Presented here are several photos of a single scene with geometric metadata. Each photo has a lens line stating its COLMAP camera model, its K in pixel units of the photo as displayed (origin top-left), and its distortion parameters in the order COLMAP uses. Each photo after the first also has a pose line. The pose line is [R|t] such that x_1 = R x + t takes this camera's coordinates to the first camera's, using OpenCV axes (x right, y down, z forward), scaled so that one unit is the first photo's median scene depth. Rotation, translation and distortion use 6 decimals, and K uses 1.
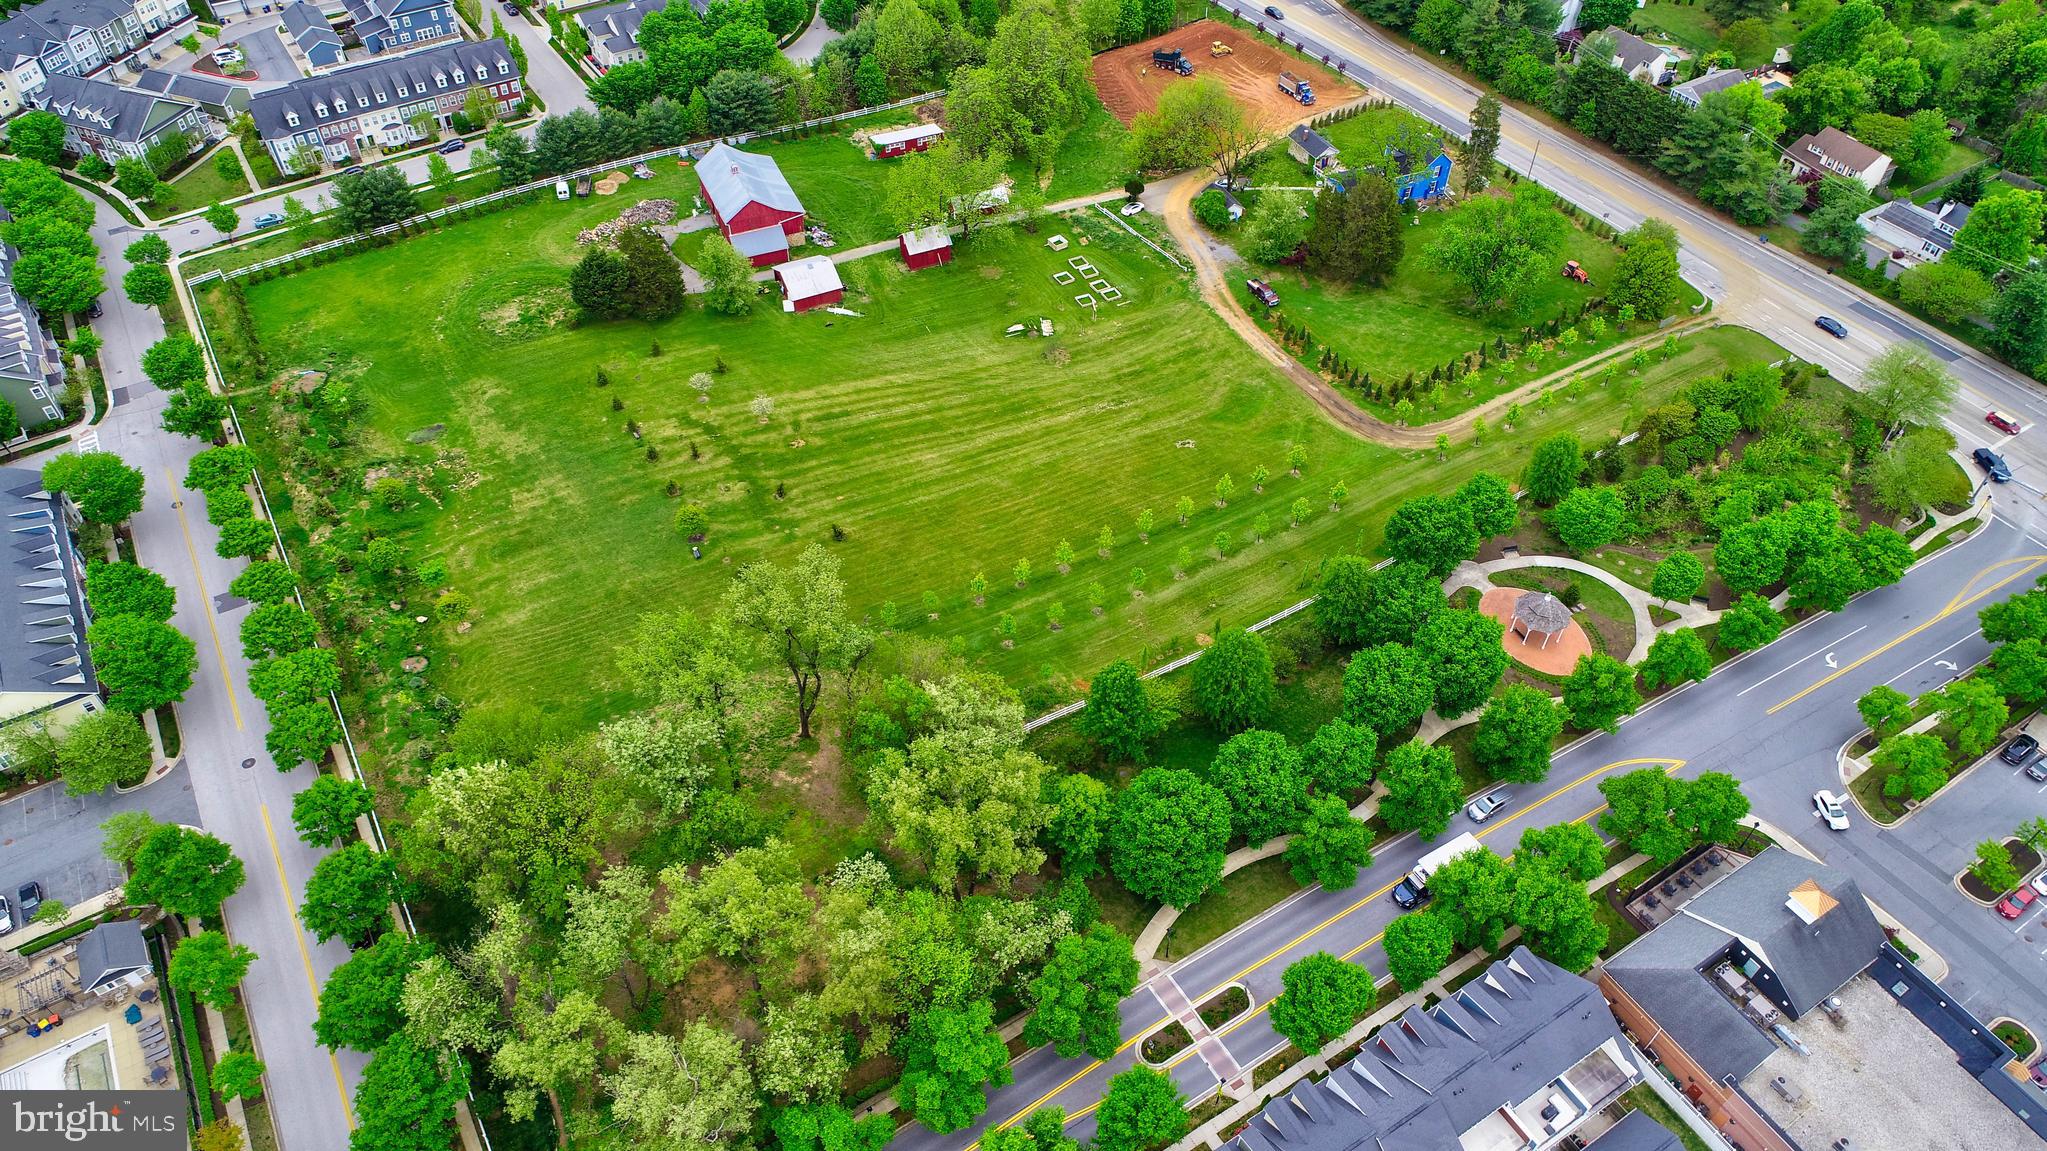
lens RADIAL K [[1380.2, 0, 1022.8], [0, 1380.2, 567.6], [0, 0, 1]] dist [-0.001058, 0.001541]
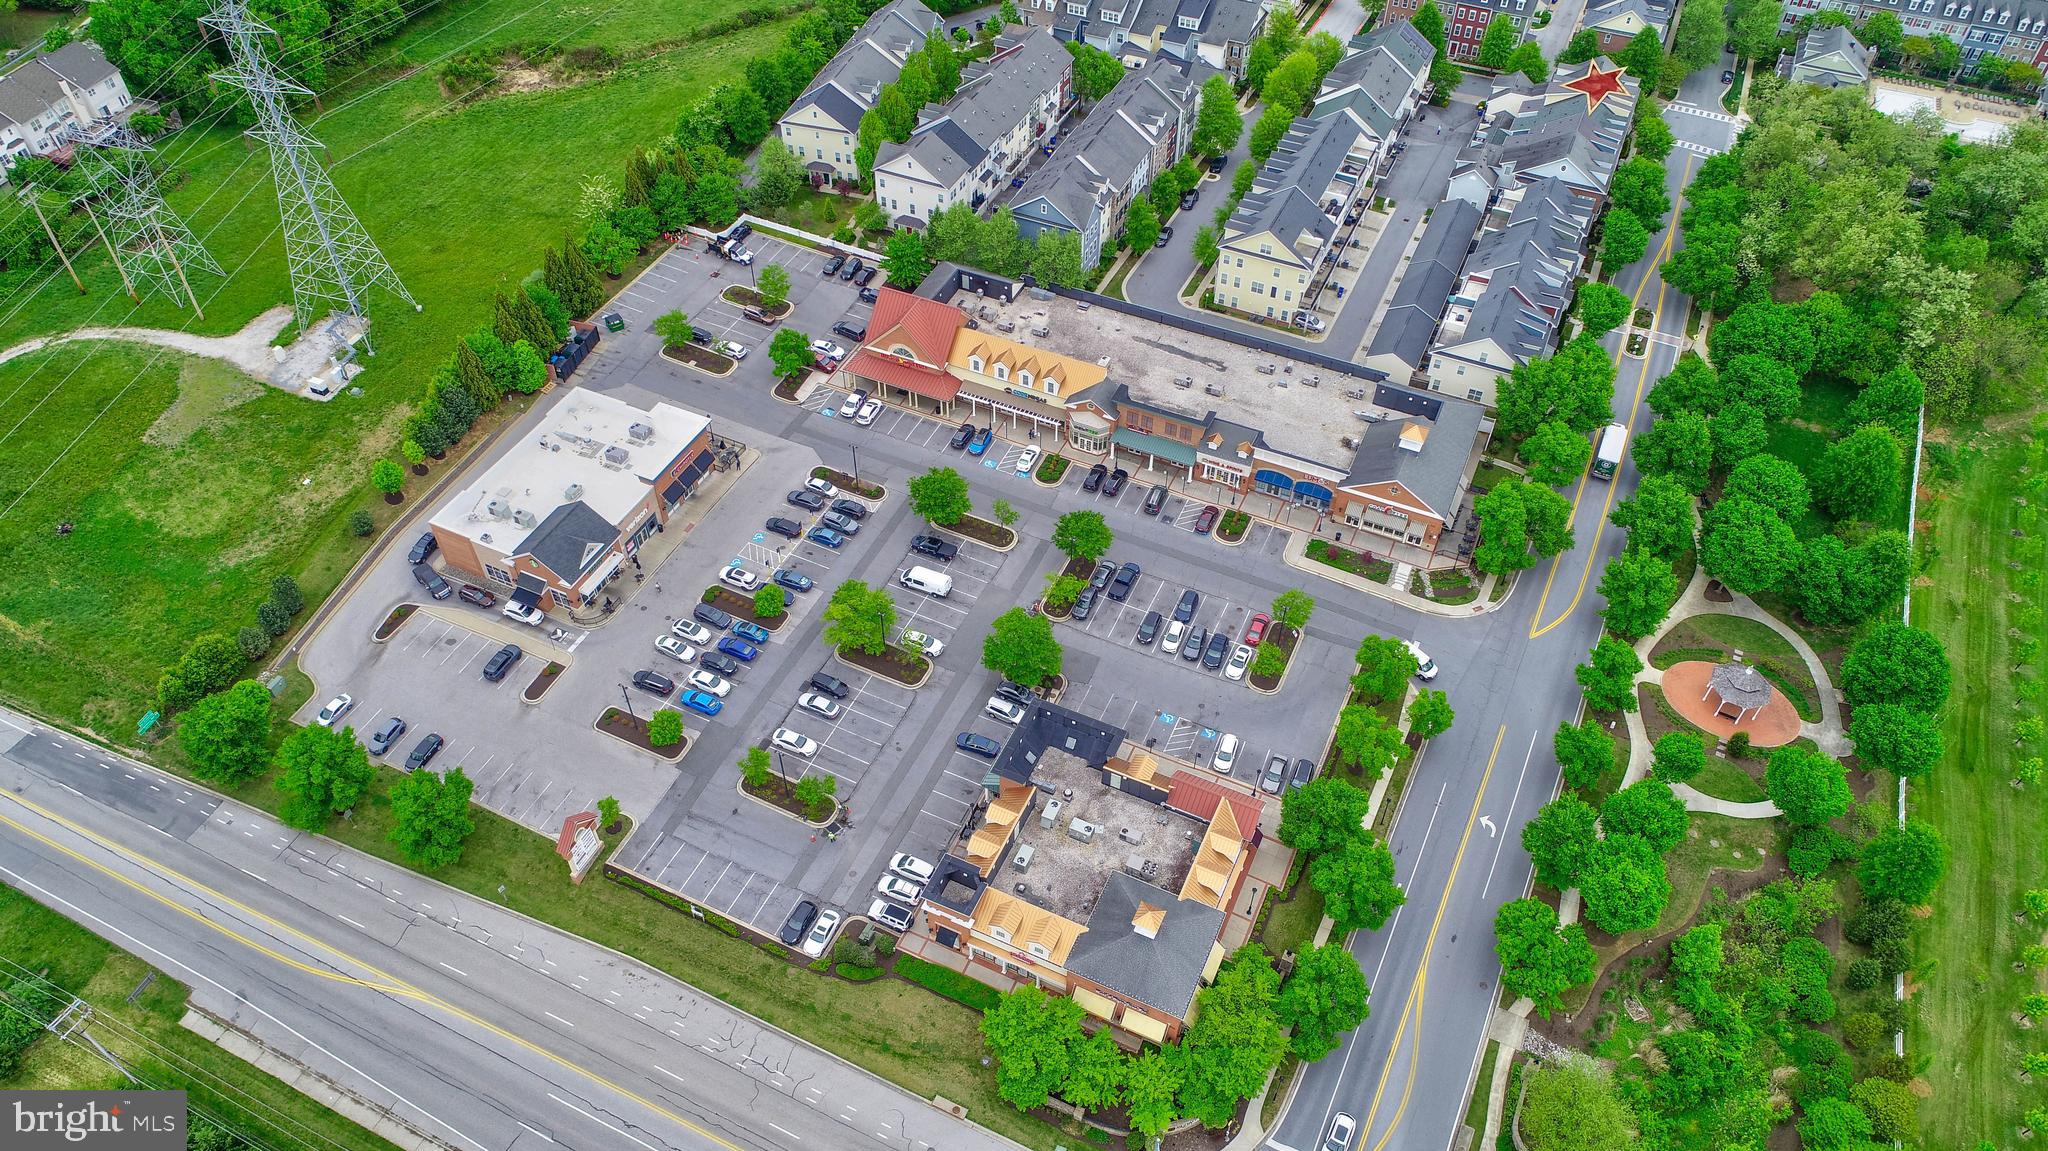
lens RADIAL K [[1380.8, 0, 1023.3], [0, 1380.8, 567.6], [0, 0, 1]] dist [-0.001058, 0.001541]
pose [[-0.837701, 0.382578, -0.389731, 1.419098], [-0.403679, 0.046879, 0.913699, -0.803361], [0.367832, 0.922733, 0.115168, 0.797828]]
